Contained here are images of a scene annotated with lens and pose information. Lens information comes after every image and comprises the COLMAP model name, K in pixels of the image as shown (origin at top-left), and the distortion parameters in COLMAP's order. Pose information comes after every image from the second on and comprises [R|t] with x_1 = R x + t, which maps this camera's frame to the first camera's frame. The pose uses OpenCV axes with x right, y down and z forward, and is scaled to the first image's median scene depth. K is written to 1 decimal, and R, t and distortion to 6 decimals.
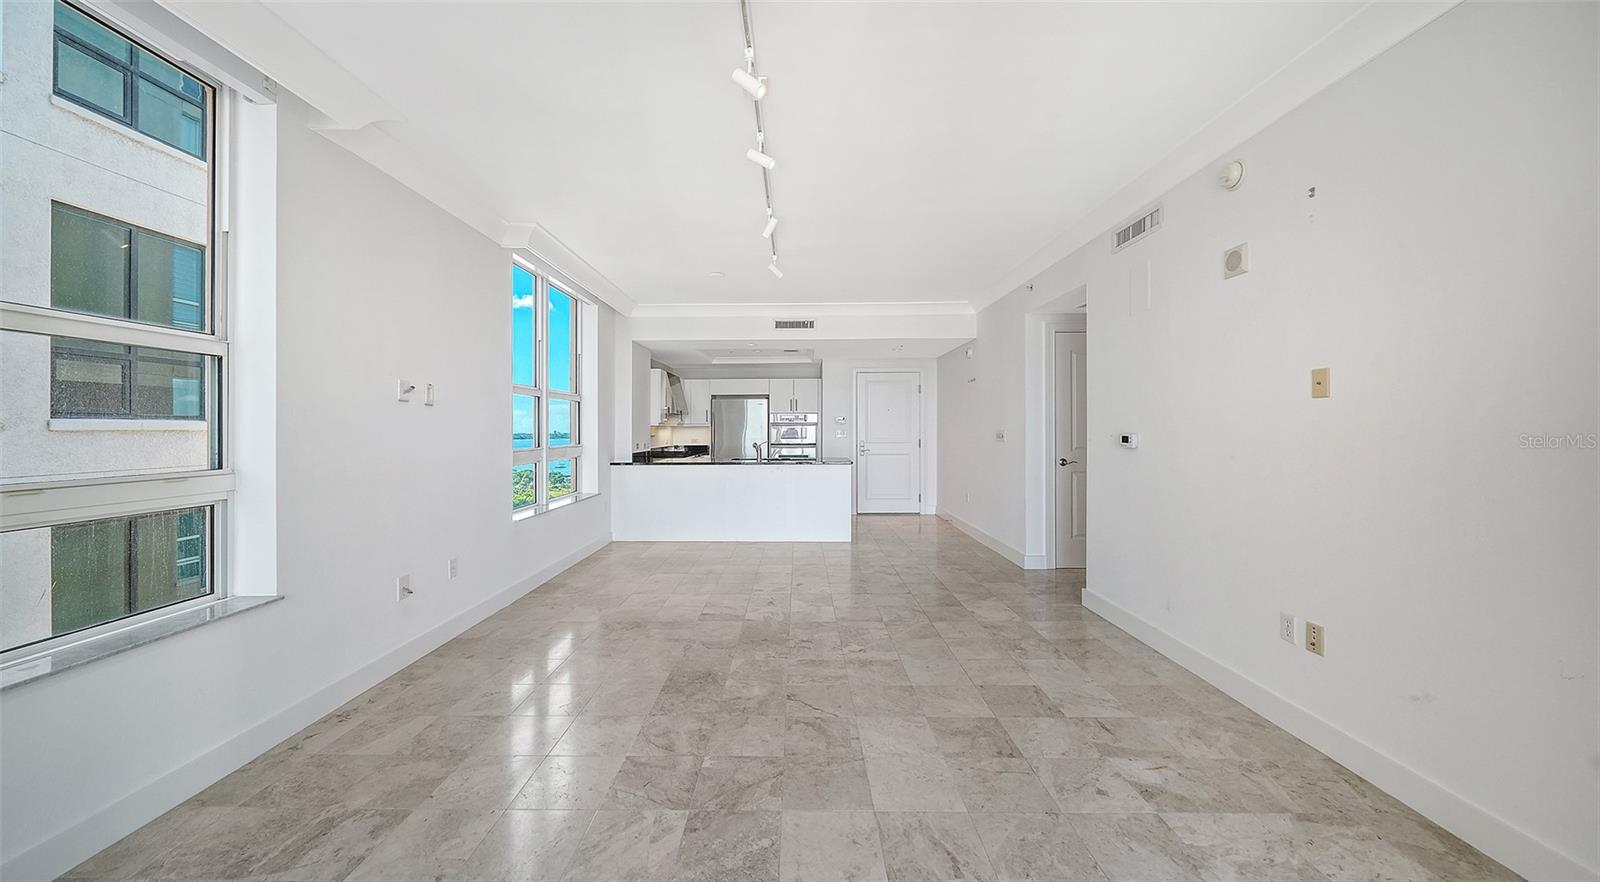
lens RADIAL K [[577.1, 0, 793.9], [0, 577.1, 450.1], [0, 0, 1]] dist [-0.000202, -0.000058]
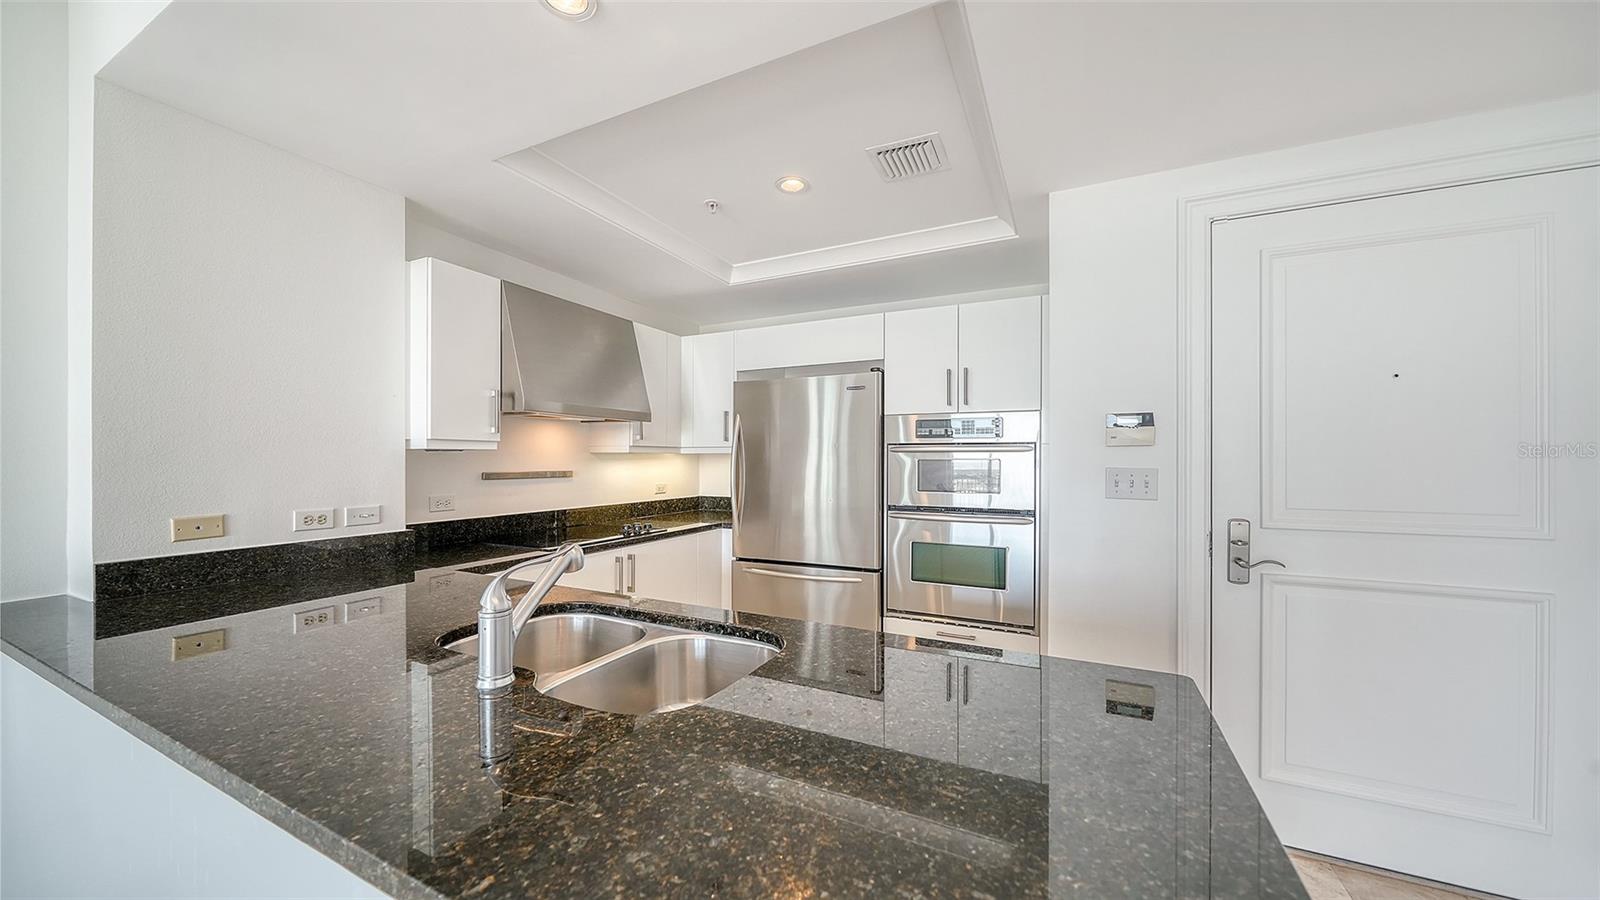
lens RADIAL K [[577.9, 0, 794.5], [0, 577.9, 456.6], [0, 0, 1]] dist [-0.000395, -0.000059]
pose [[0.902846, 0.005498, -0.429930, 0.055481], [-0.022015, 0.999198, -0.033452, -0.027364], [0.429401, 0.039667, 0.902242, 0.686319]]
